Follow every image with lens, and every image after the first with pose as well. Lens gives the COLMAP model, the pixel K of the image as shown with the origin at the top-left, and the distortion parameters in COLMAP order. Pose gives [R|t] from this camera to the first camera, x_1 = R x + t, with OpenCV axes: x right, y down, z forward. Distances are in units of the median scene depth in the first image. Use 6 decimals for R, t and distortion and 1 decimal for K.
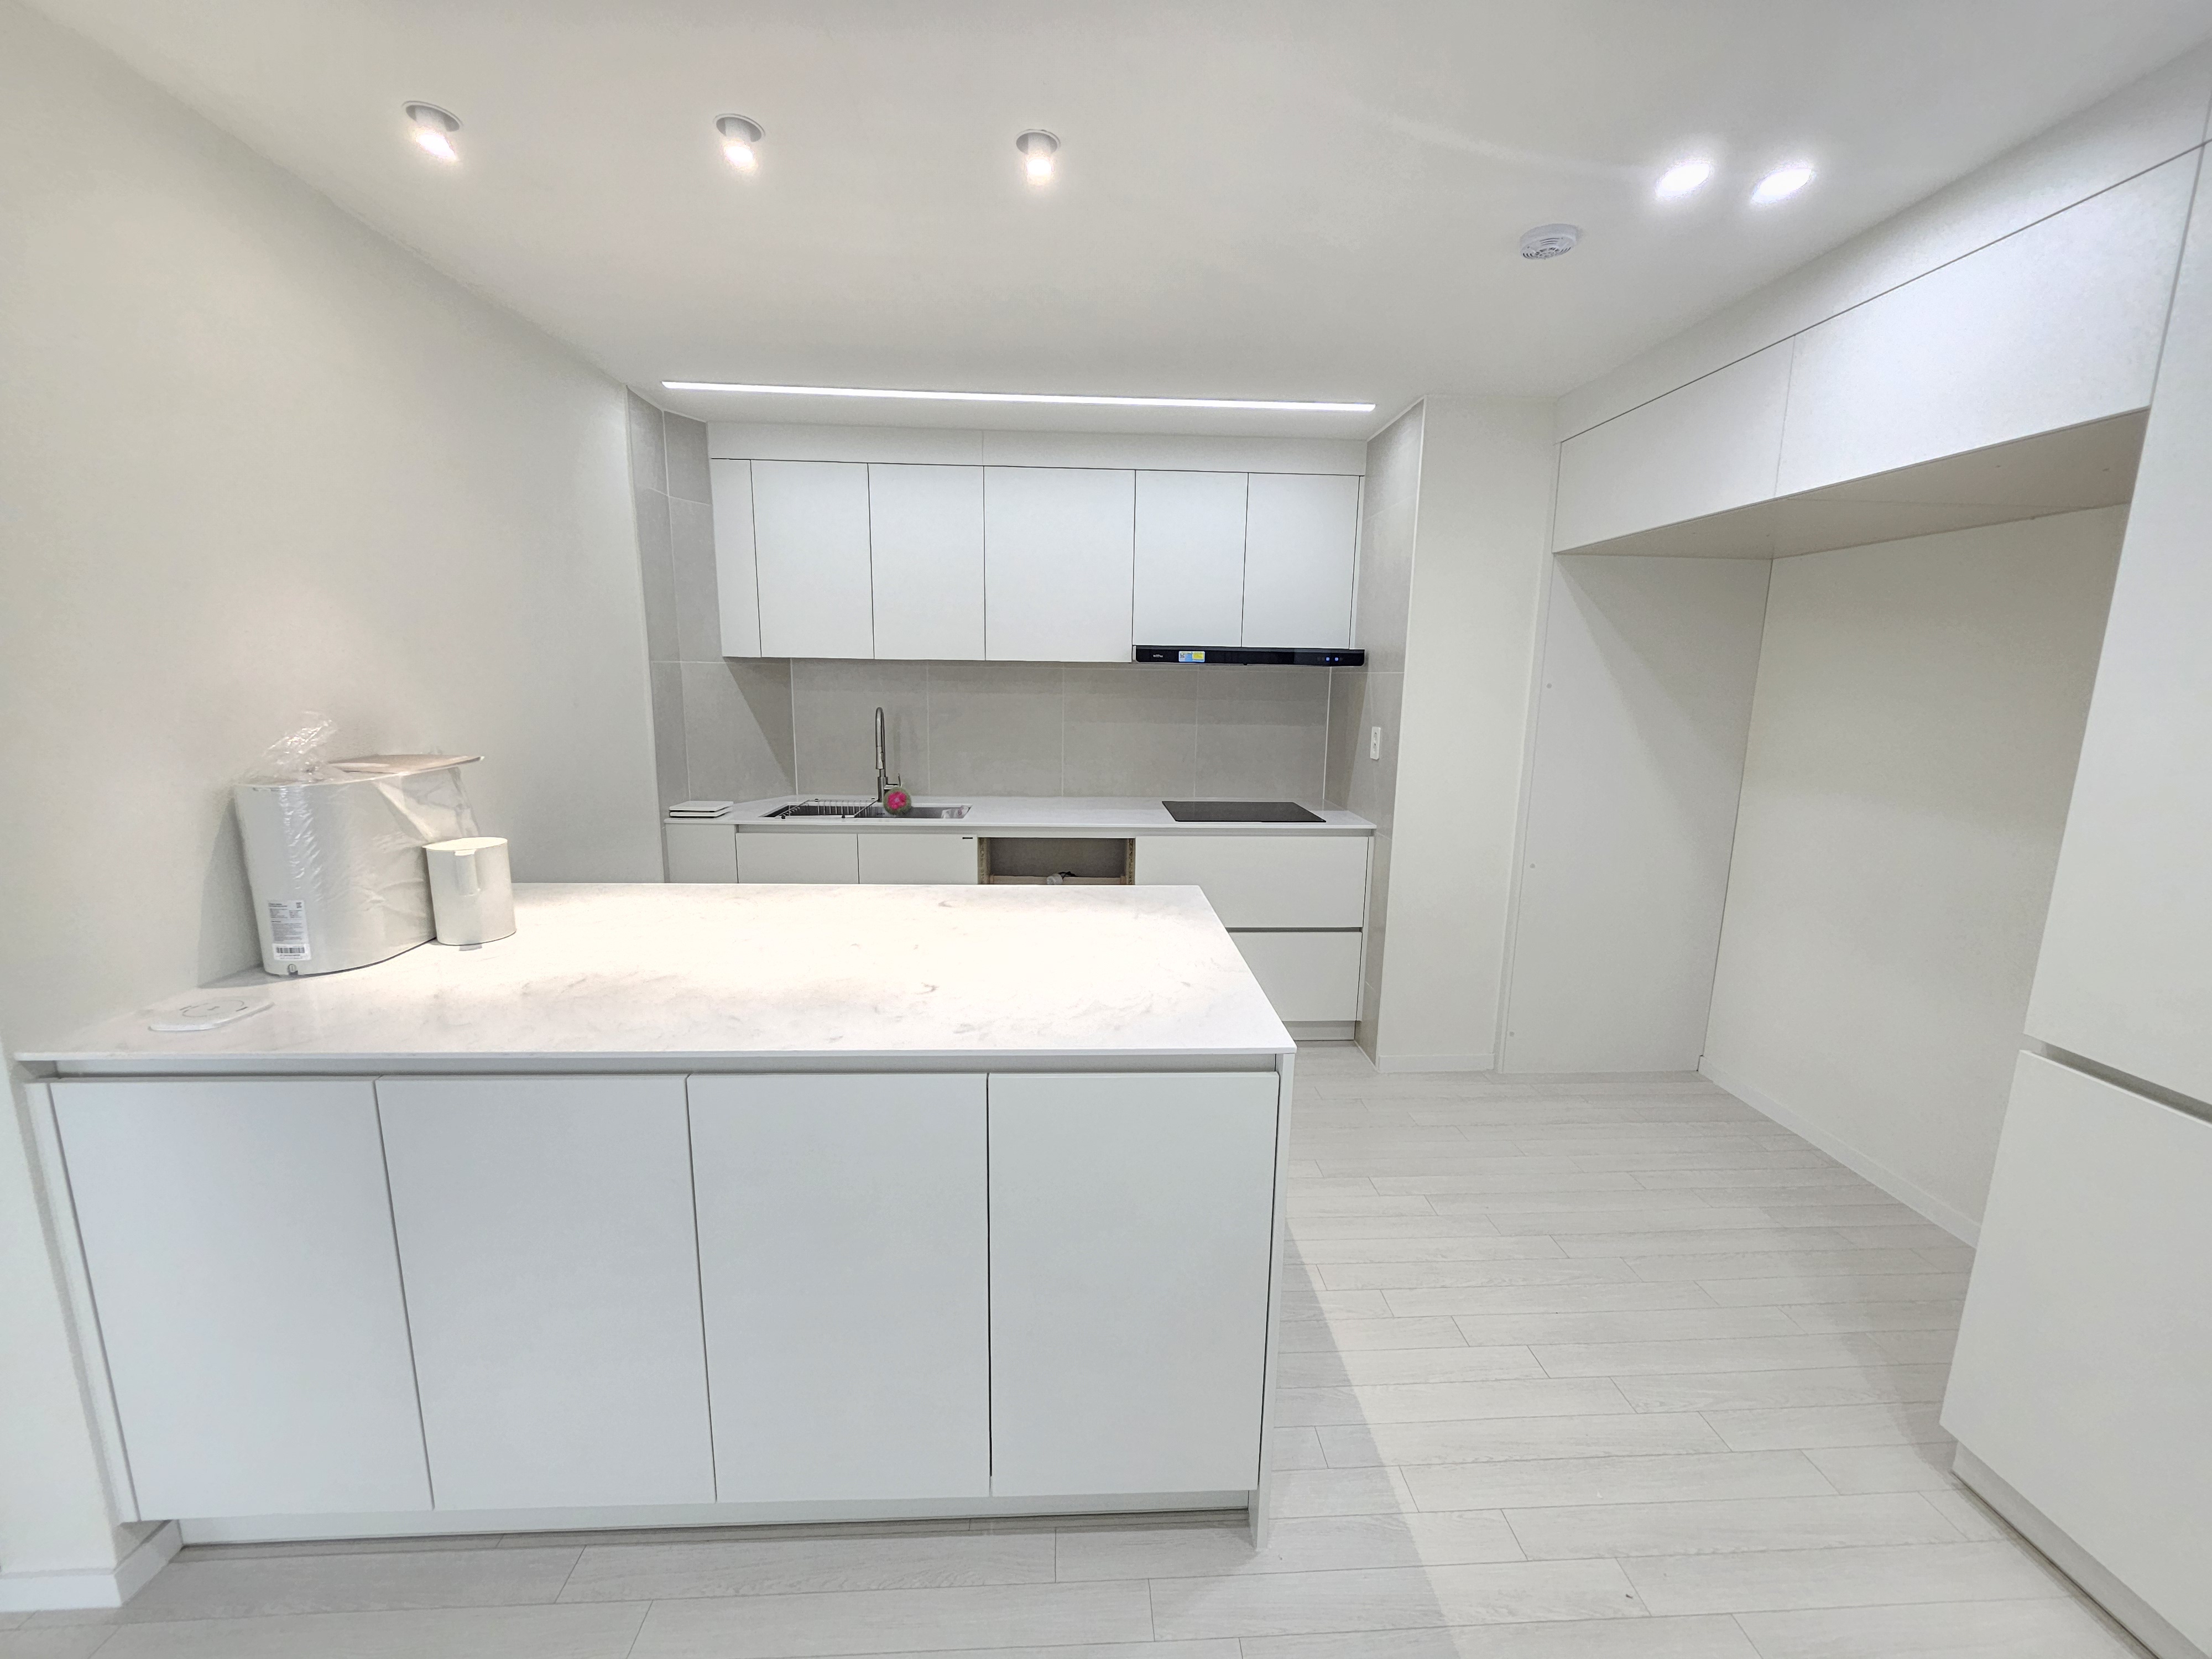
lens RADIAL K [[869.4, 0, 1109.9], [0, 869.4, 830.8], [0, 0, 1]] dist [-0.003226, -0.000110]
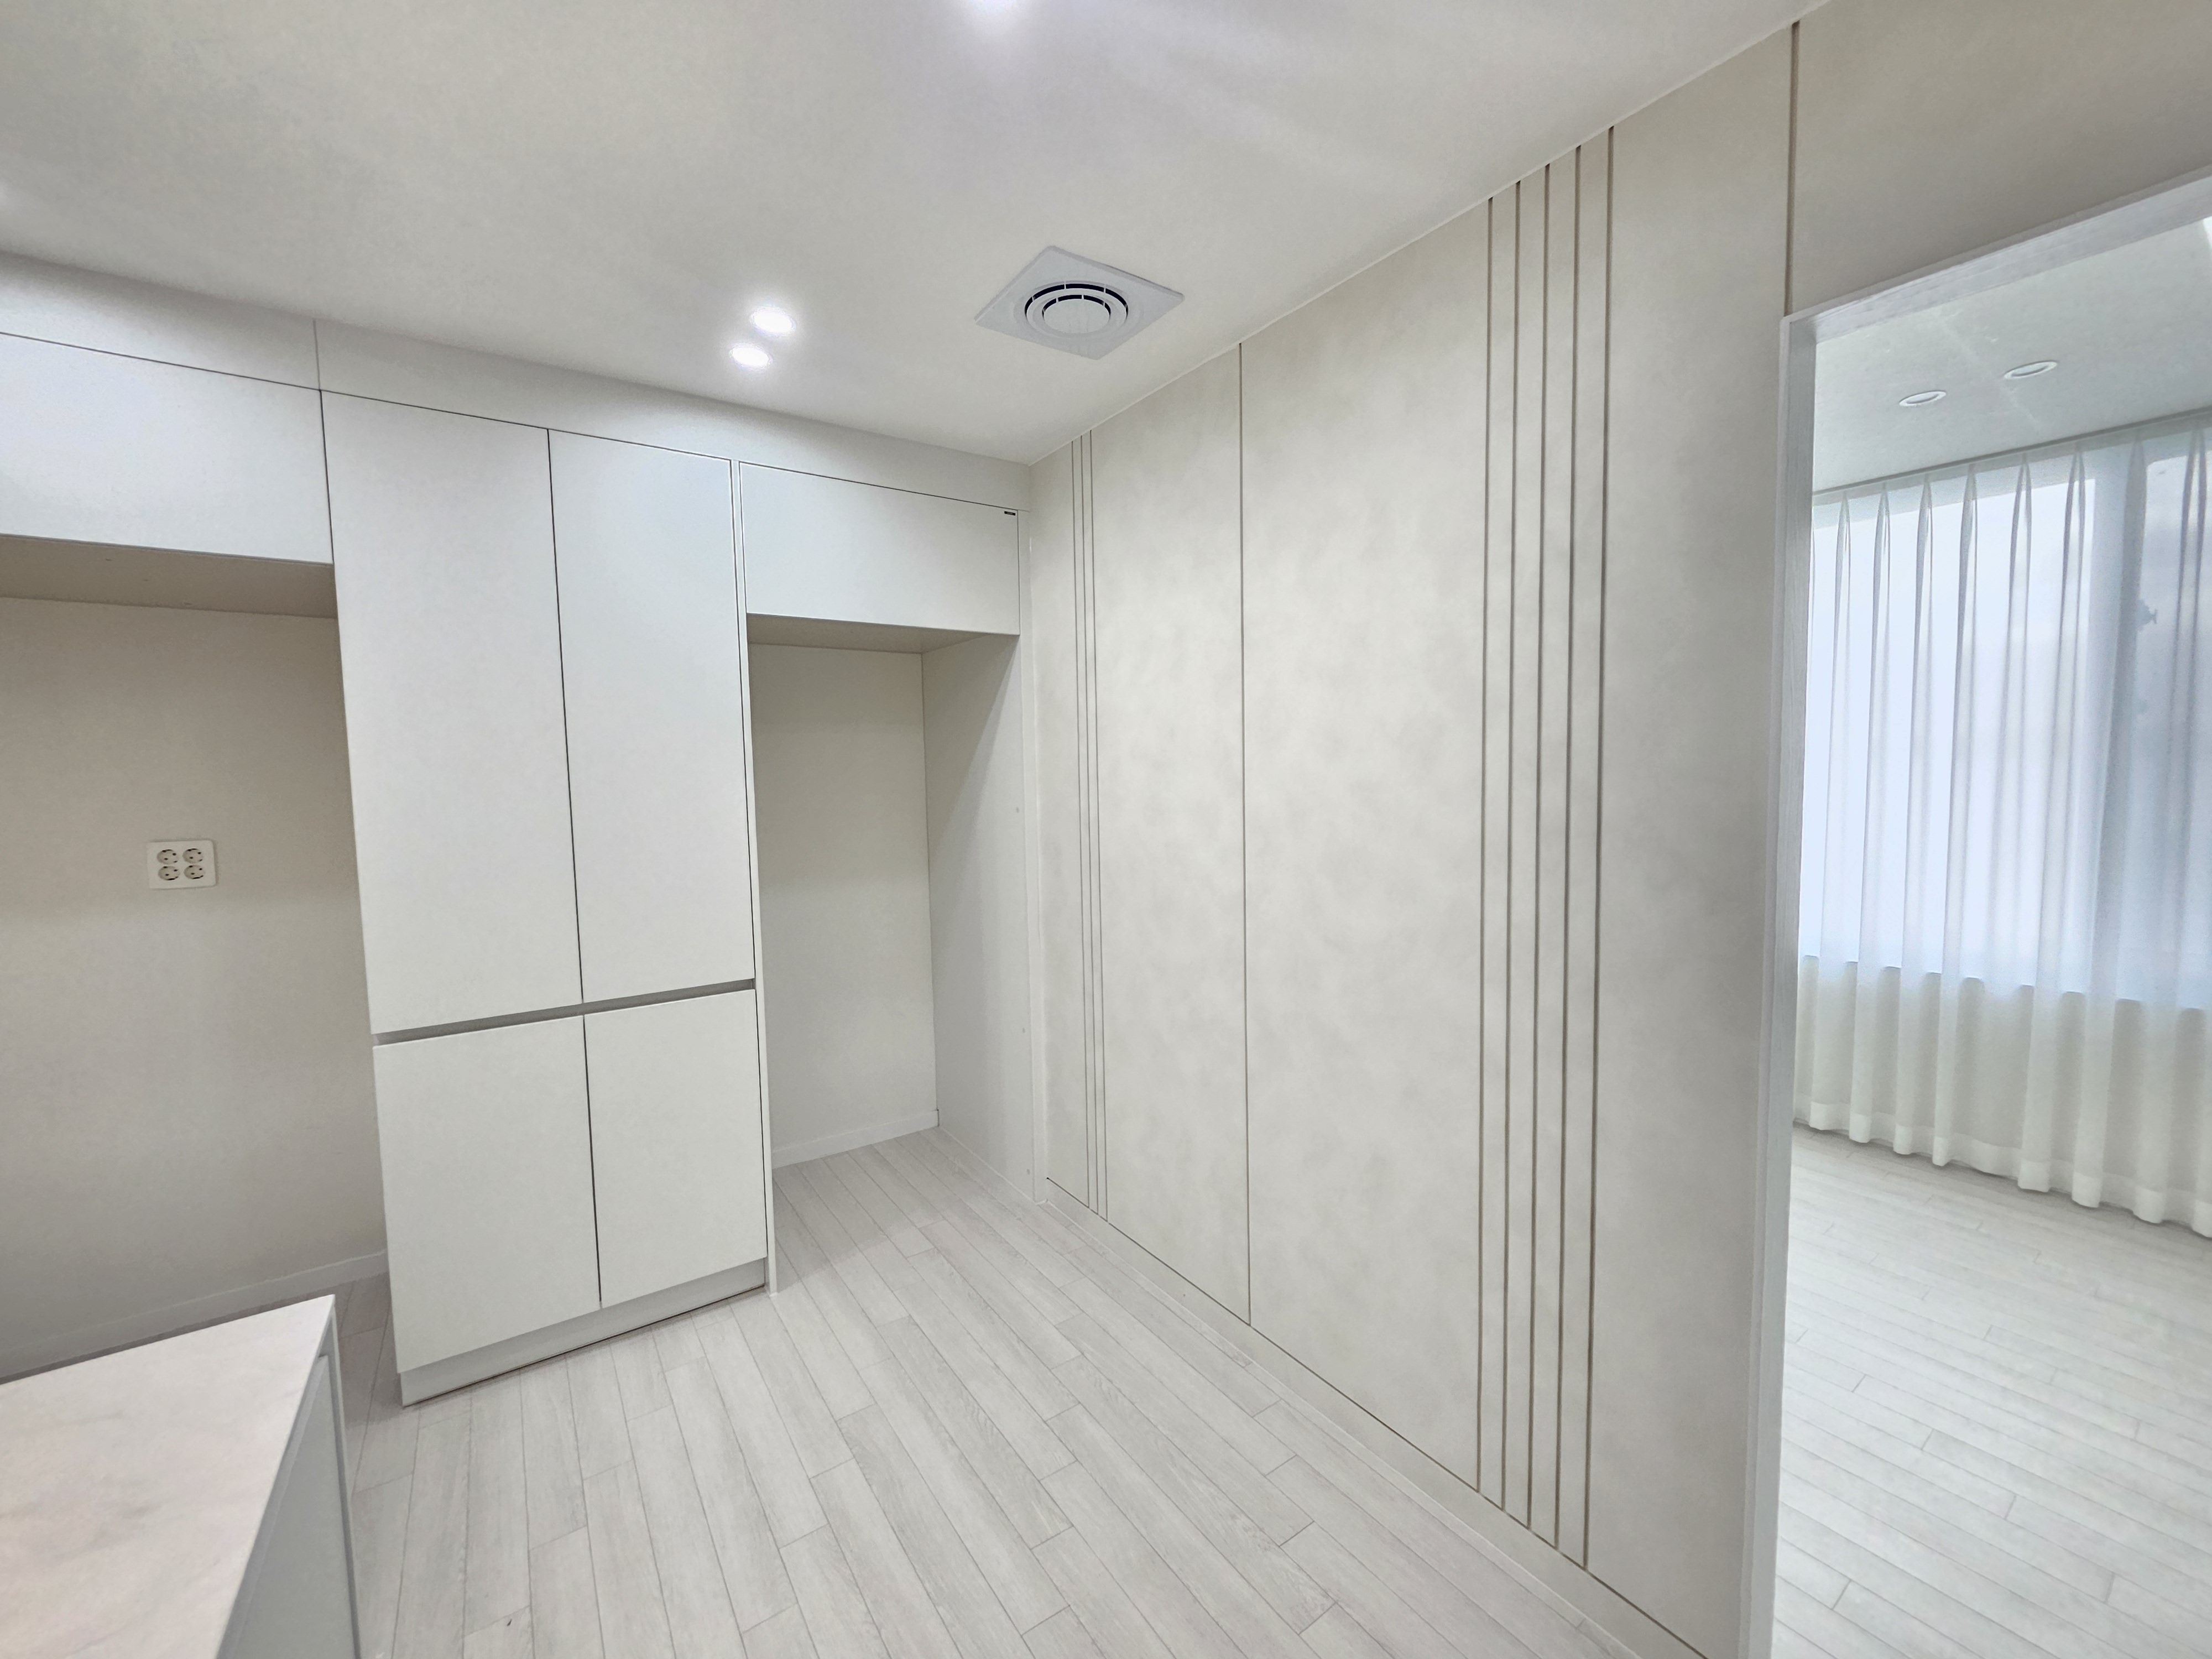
lens RADIAL K [[854.0, 0, 1102.0], [0, 854.0, 823.0], [0, 0, 1]] dist [-0.002989, 0.000004]
pose [[-0.534430, -0.059819, 0.843093, -0.305625], [0.162642, 0.971572, 0.172032, -0.059232], [-0.829417, 0.229061, -0.509508, 0.376510]]
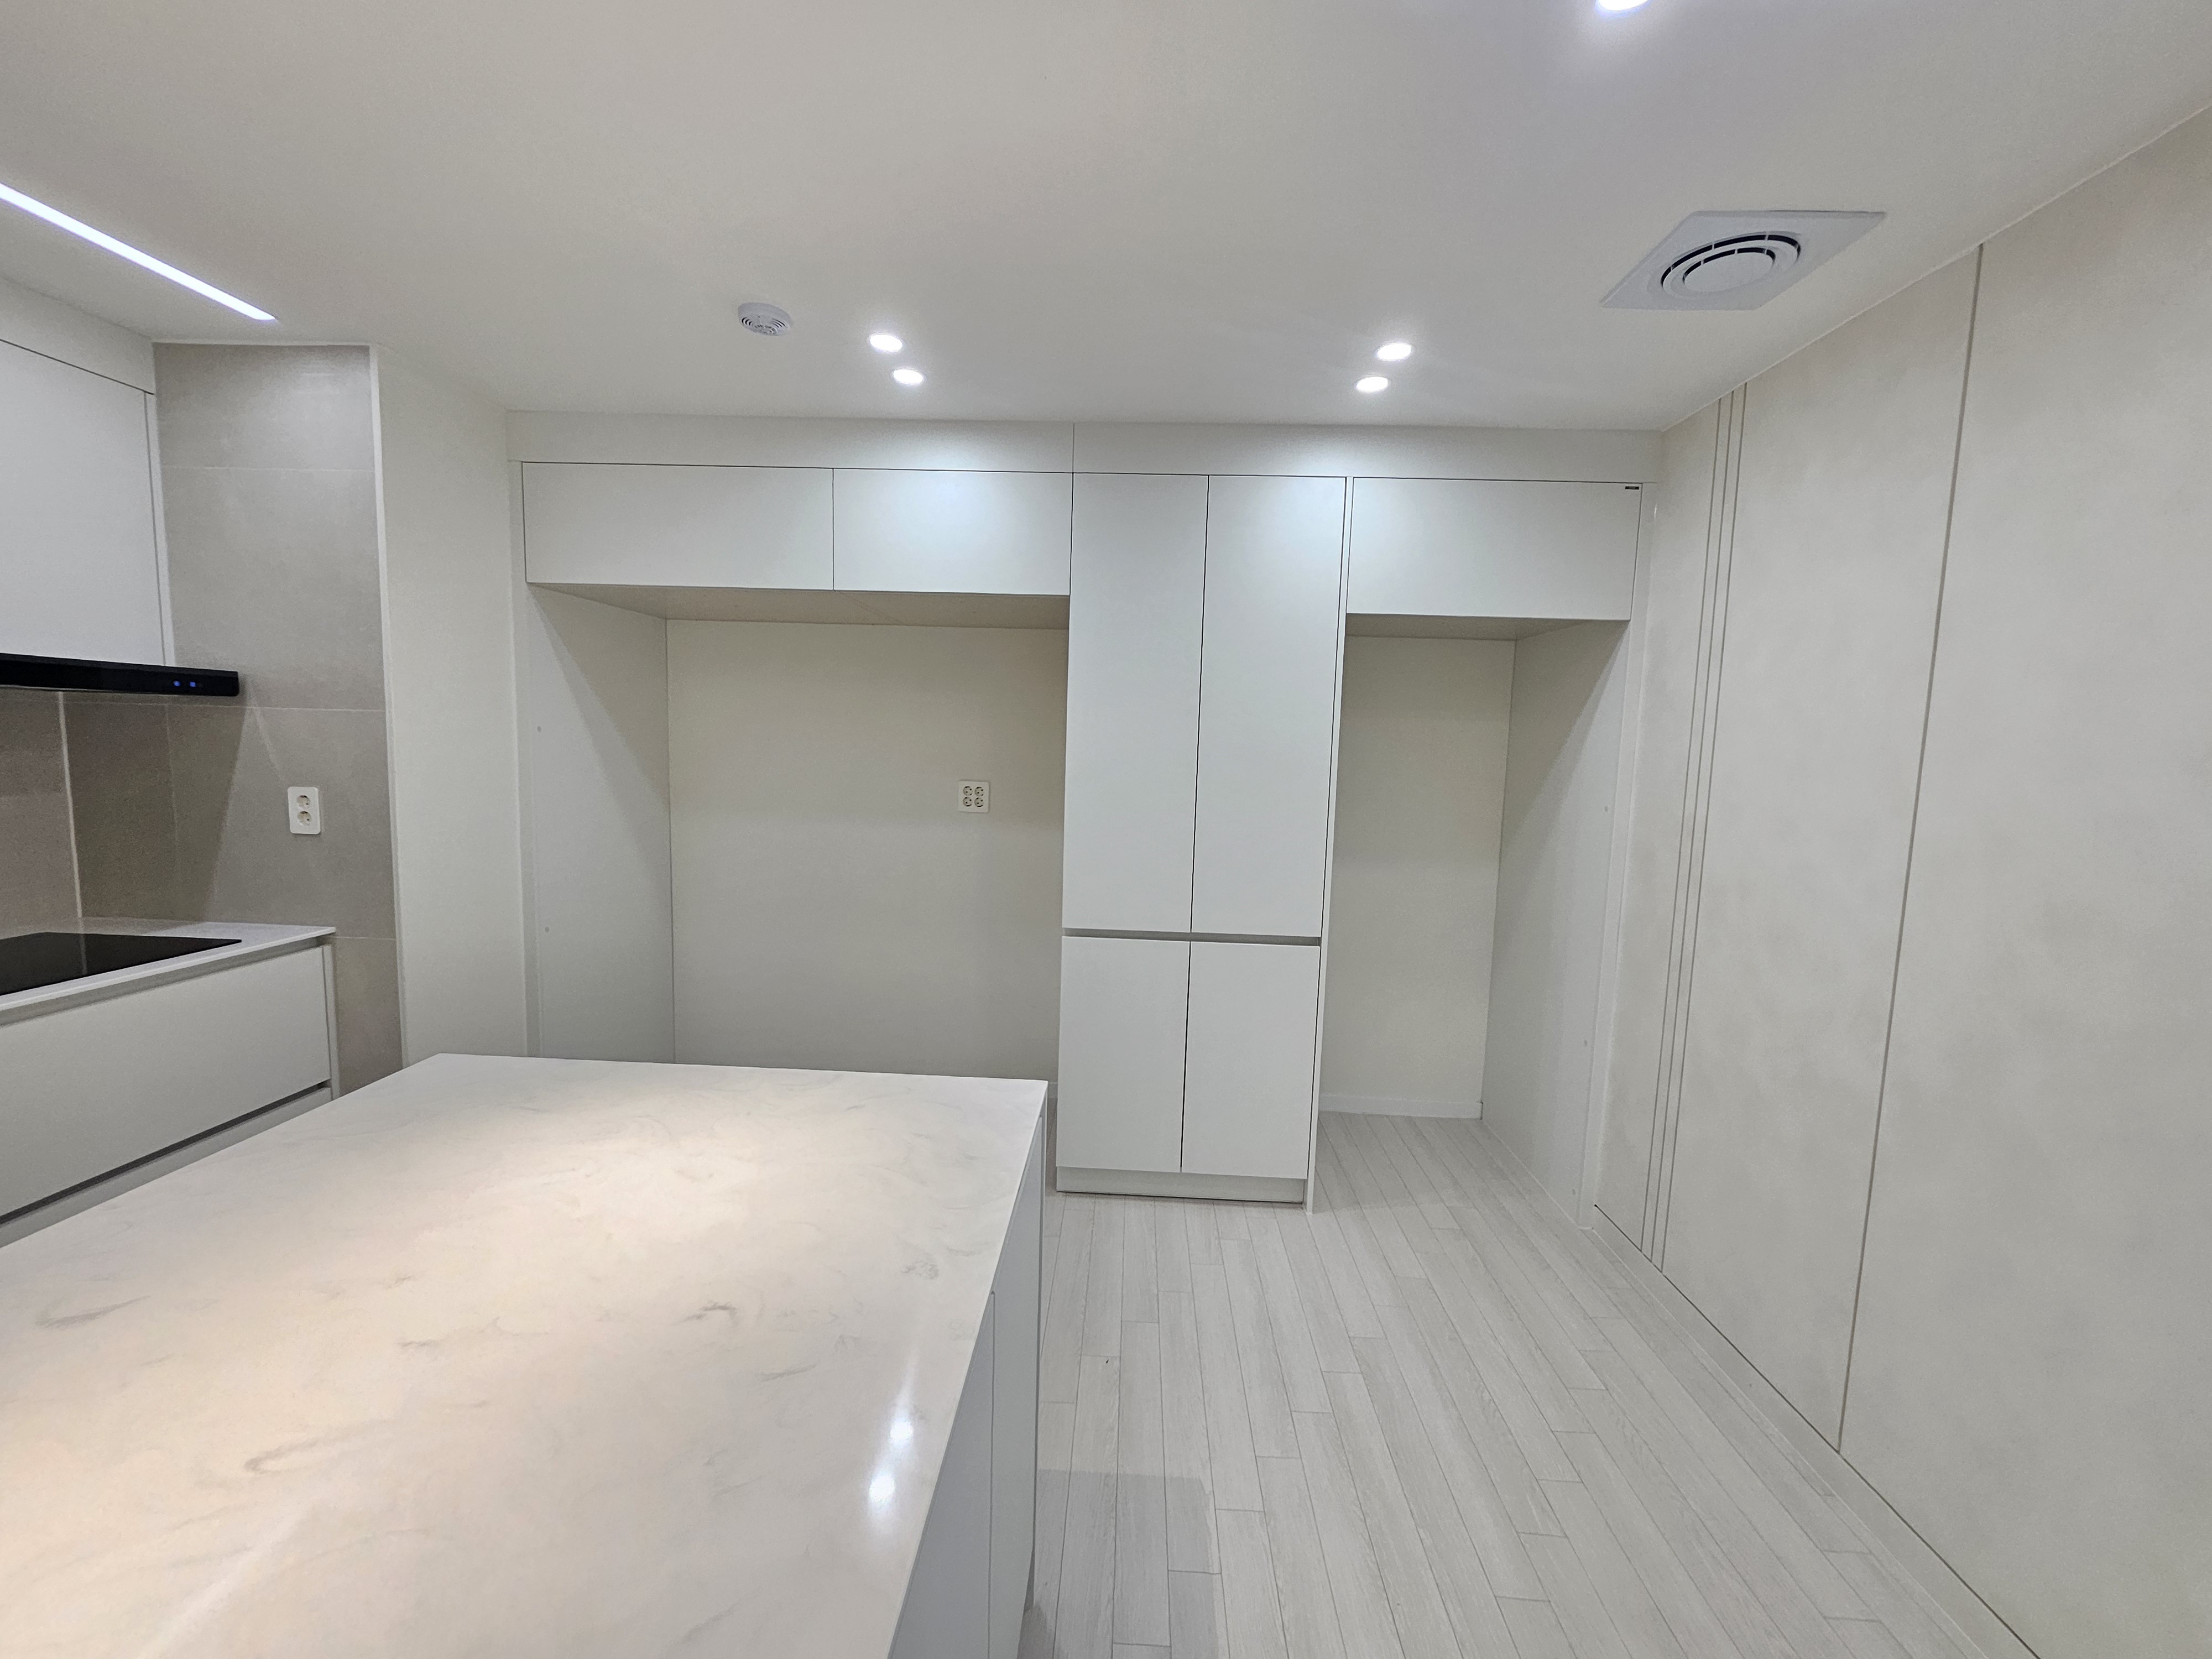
lens RADIAL K [[869.4, 0, 1109.9], [0, 869.4, 830.8], [0, 0, 1]] dist [-0.003226, -0.000110]
pose [[0.083957, -0.114594, 0.989858, -0.394491], [0.151505, 0.983285, 0.100982, -0.072944], [-0.984884, 0.141490, 0.099915, 0.385996]]
